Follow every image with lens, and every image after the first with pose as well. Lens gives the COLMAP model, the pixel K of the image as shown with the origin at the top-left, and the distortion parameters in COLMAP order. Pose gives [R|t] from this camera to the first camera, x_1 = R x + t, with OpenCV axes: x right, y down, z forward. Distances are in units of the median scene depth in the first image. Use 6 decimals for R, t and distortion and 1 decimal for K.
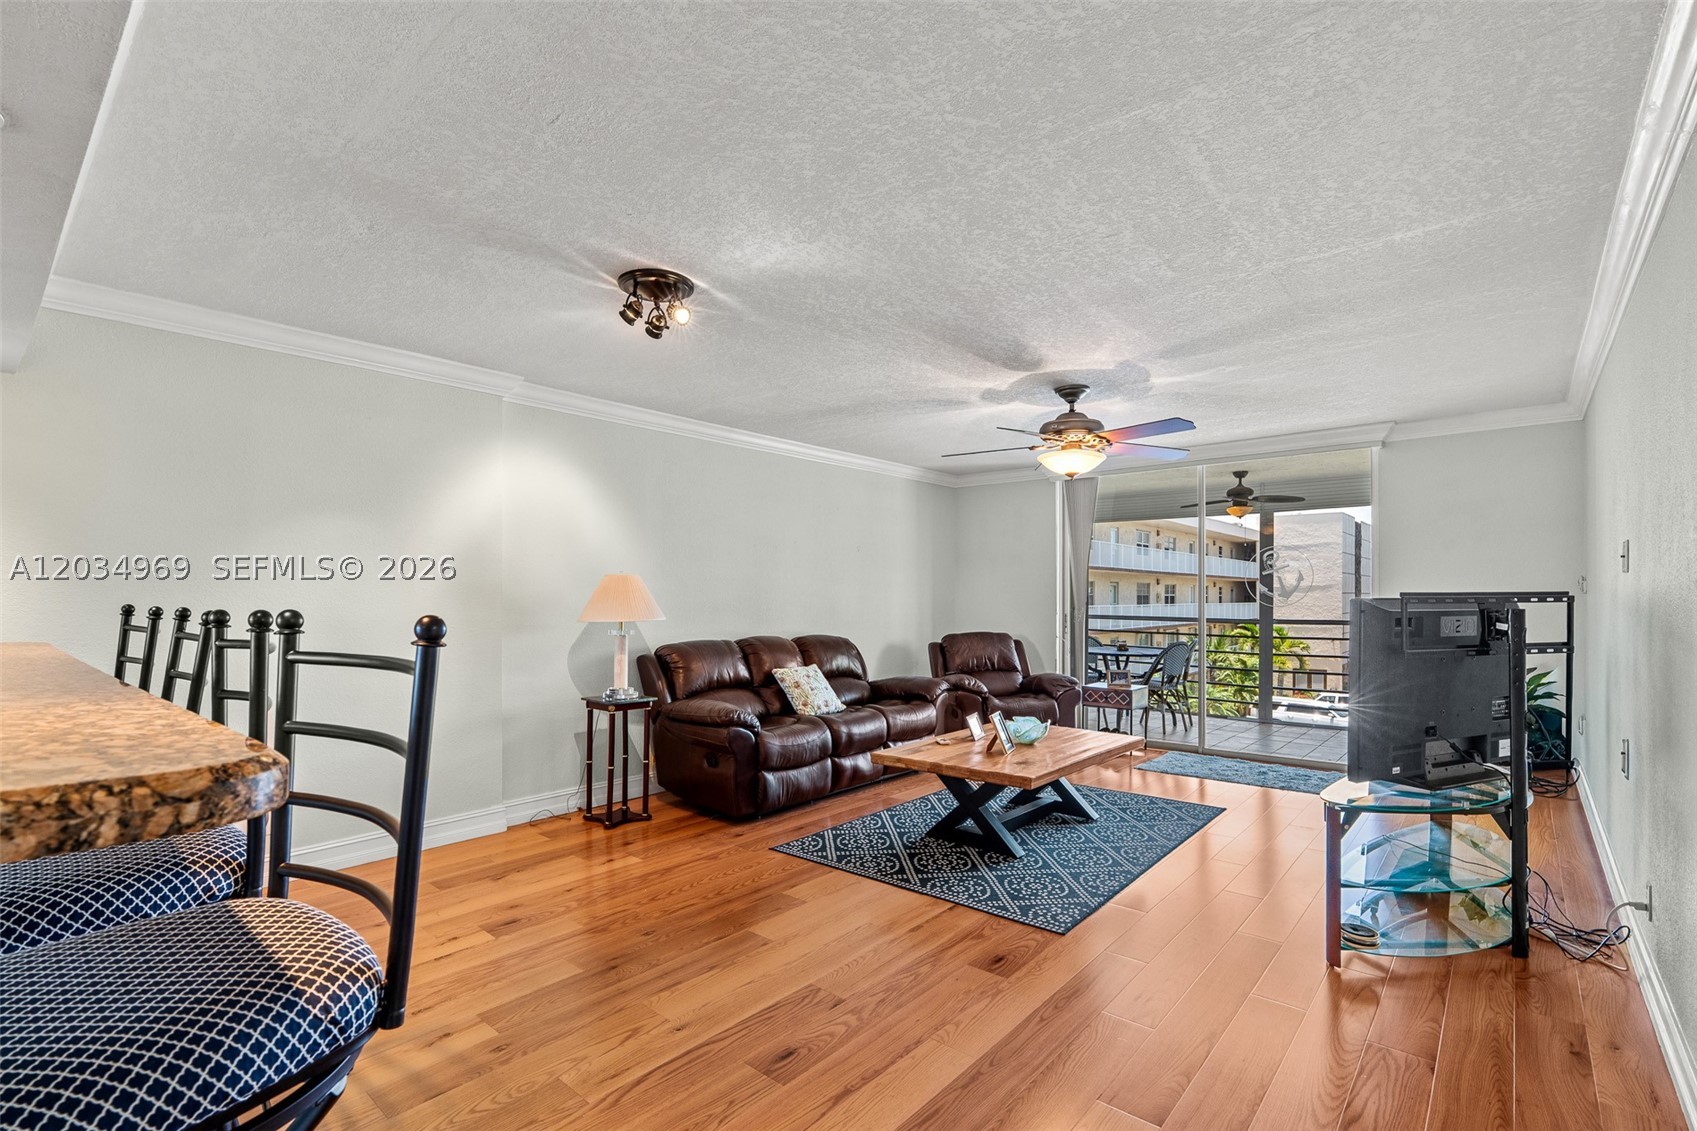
lens RADIAL K [[770.2, 0, 839.9], [0, 770.2, 603.3], [0, 0, 1]] dist [-0.001008, -0.000053]
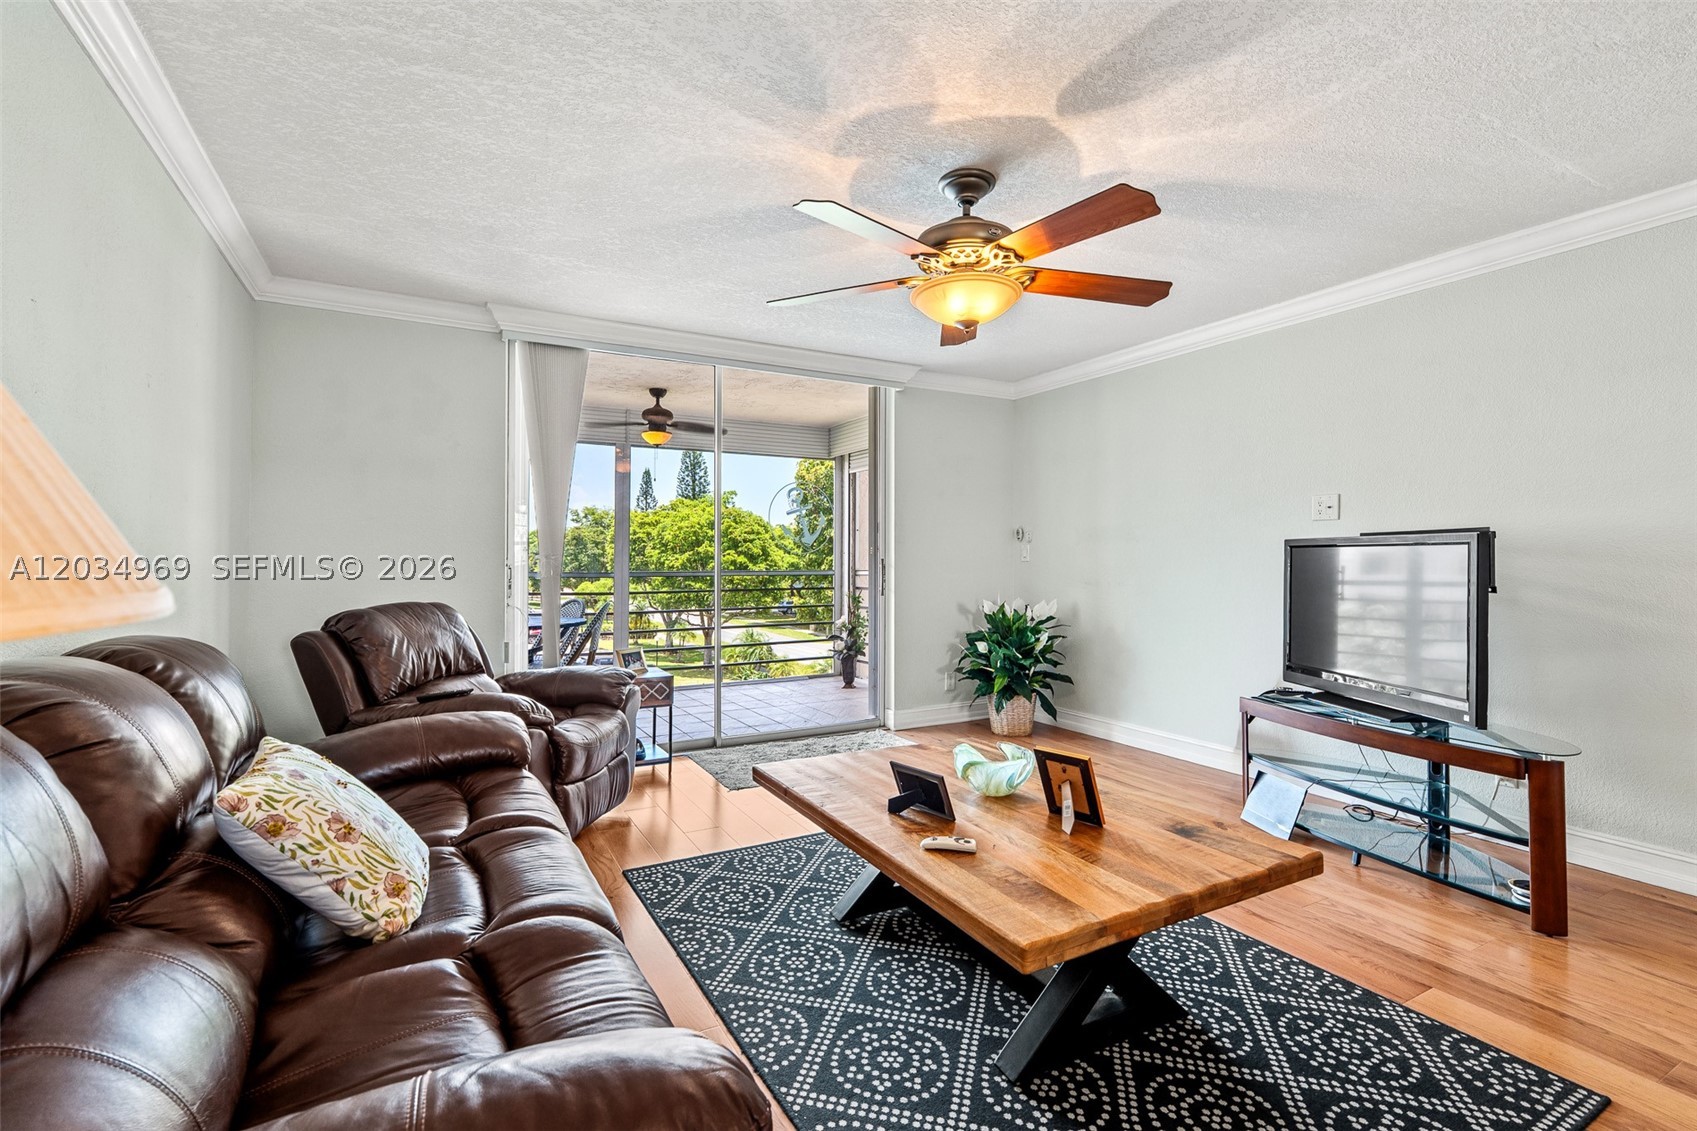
lens RADIAL K [[773.3, 0, 862.0], [0, 773.3, 556.3], [0, 0, 1]] dist [0.000394, 0.000378]
pose [[0.333348, 0.005640, 0.942787, -0.295781], [0.001464, 0.999978, -0.006500, 0.017585], [-0.942803, 0.003546, 0.333332, 0.886414]]
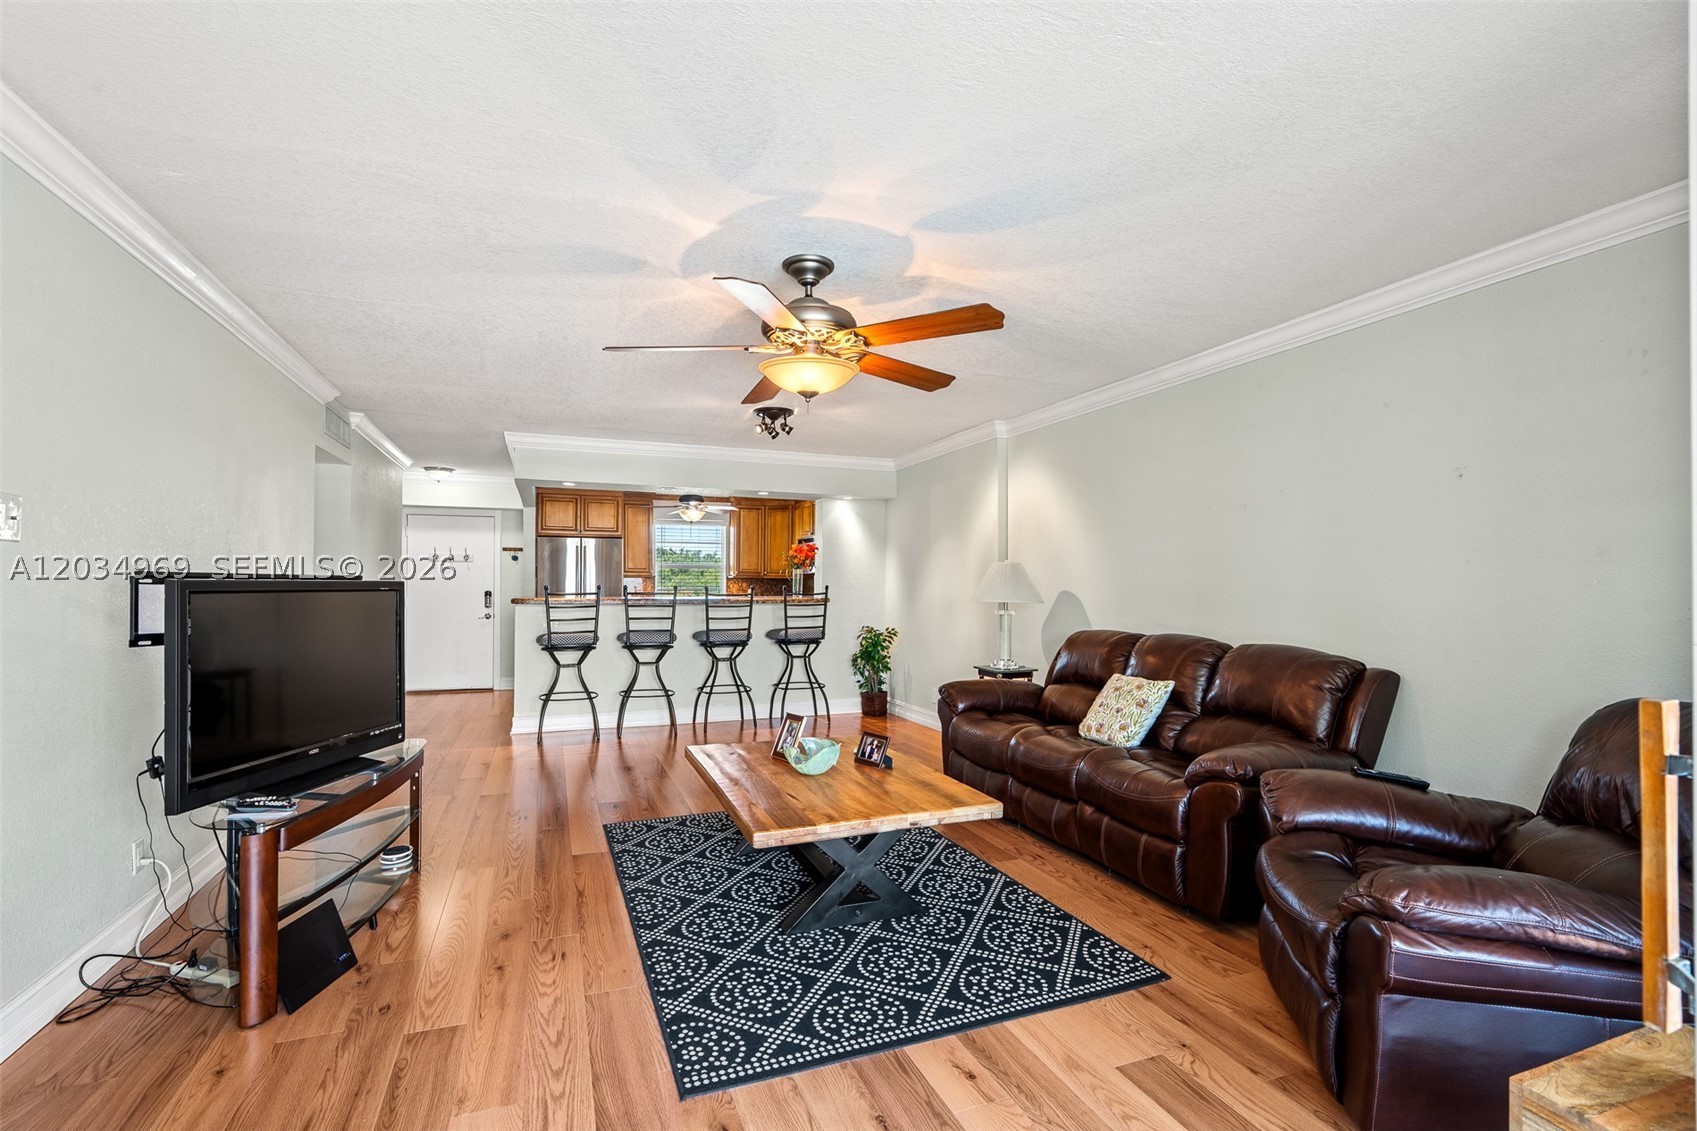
lens RADIAL K [[766.0, 0, 850.9], [0, 766.0, 572.0], [0, 0, 1]] dist [-0.003047, 0.000111]
pose [[-0.456947, -0.009714, -0.889441, 0.880632], [-0.003495, 0.999952, -0.009126, -0.010620], [0.889487, -0.001062, -0.456959, 1.351406]]
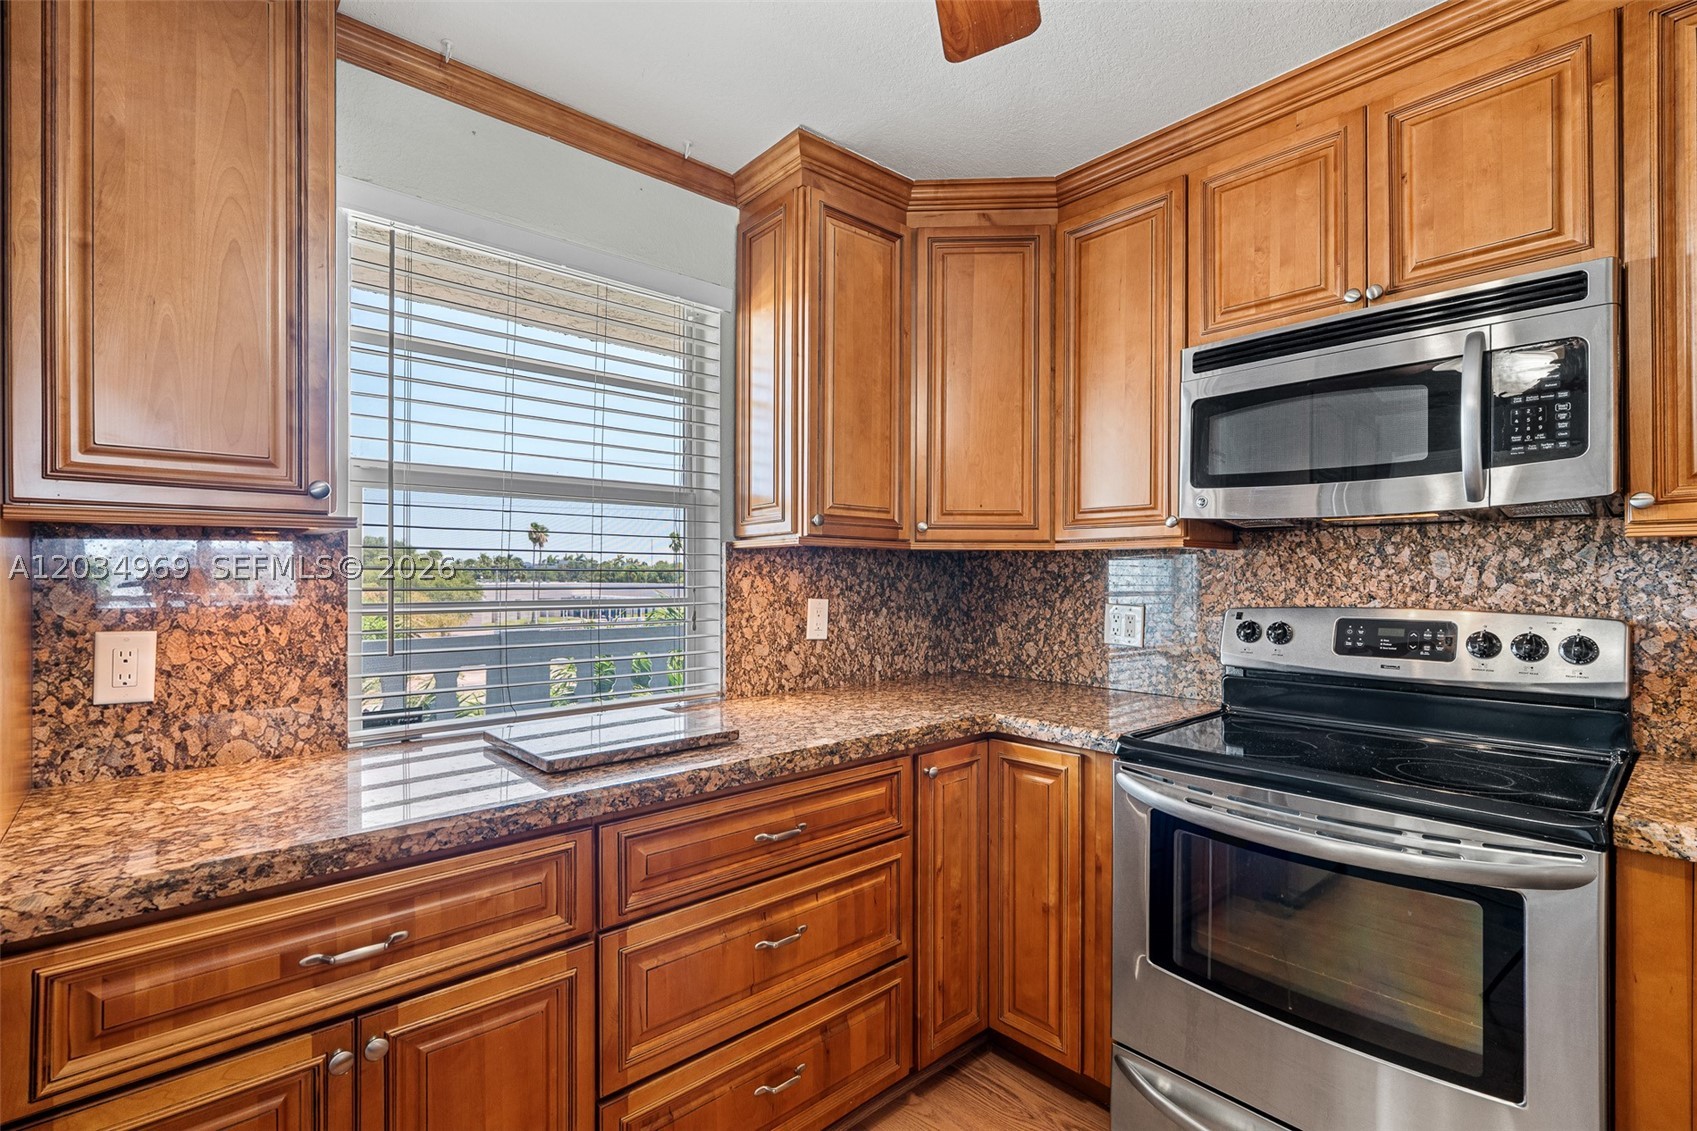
lens RADIAL K [[776.7, 0, 840.9], [0, 776.7, 570.2], [0, 0, 1]] dist [-0.002336, 0.000372]
pose [[-0.131563, -0.003737, -0.991301, -0.527991], [-0.003594, 0.999988, -0.003292, 0.002550], [0.991301, 0.003130, -0.131575, 0.090091]]
